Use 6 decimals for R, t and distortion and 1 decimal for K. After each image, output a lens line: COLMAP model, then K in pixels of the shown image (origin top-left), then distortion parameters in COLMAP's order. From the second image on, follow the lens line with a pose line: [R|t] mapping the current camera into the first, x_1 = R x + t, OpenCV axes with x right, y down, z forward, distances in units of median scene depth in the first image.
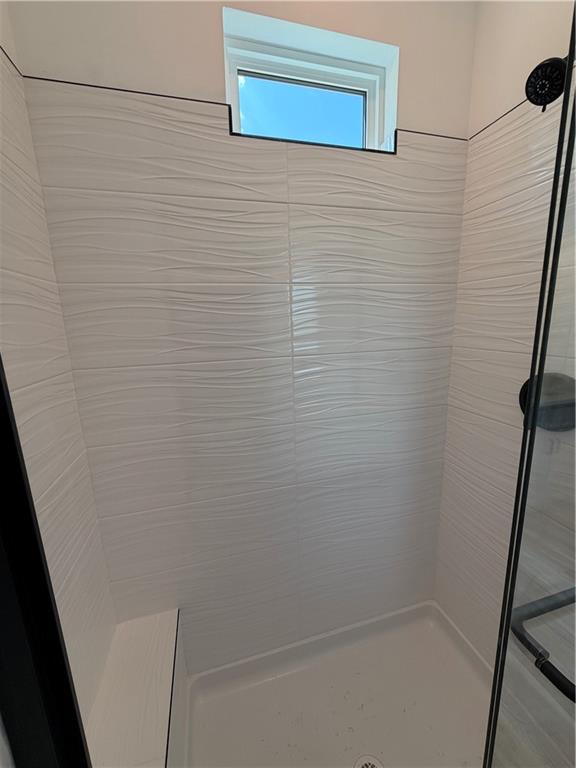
lens RADIAL K [[305.7, 0, 290.3], [0, 305.7, 383.6], [0, 0, 1]] dist [-0.000698, 0.000095]
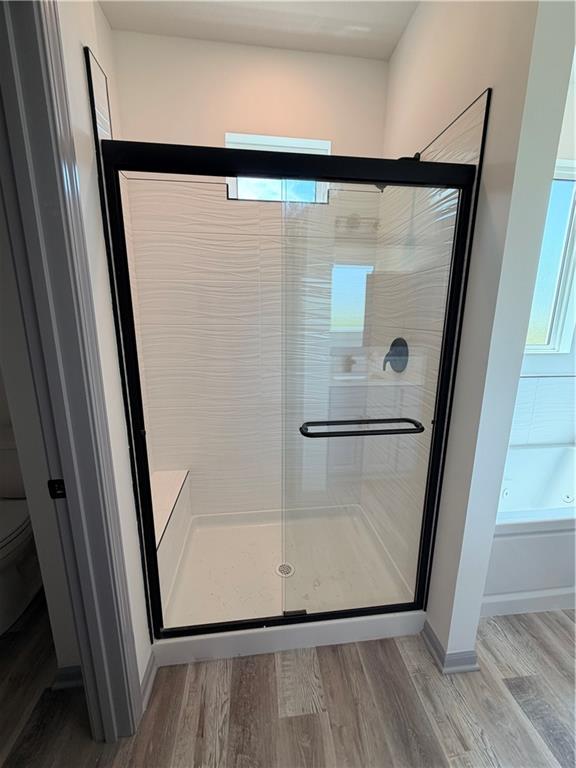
lens RADIAL K [[305.7, 0, 289.3], [0, 305.7, 384.8], [0, 0, 1]] dist [-0.000698, 0.000095]
pose [[0.987347, 0.069912, -0.142328, 0.440121], [-0.068063, 0.997522, 0.017822, 0.205924], [0.143222, -0.007909, 0.989659, -0.667468]]
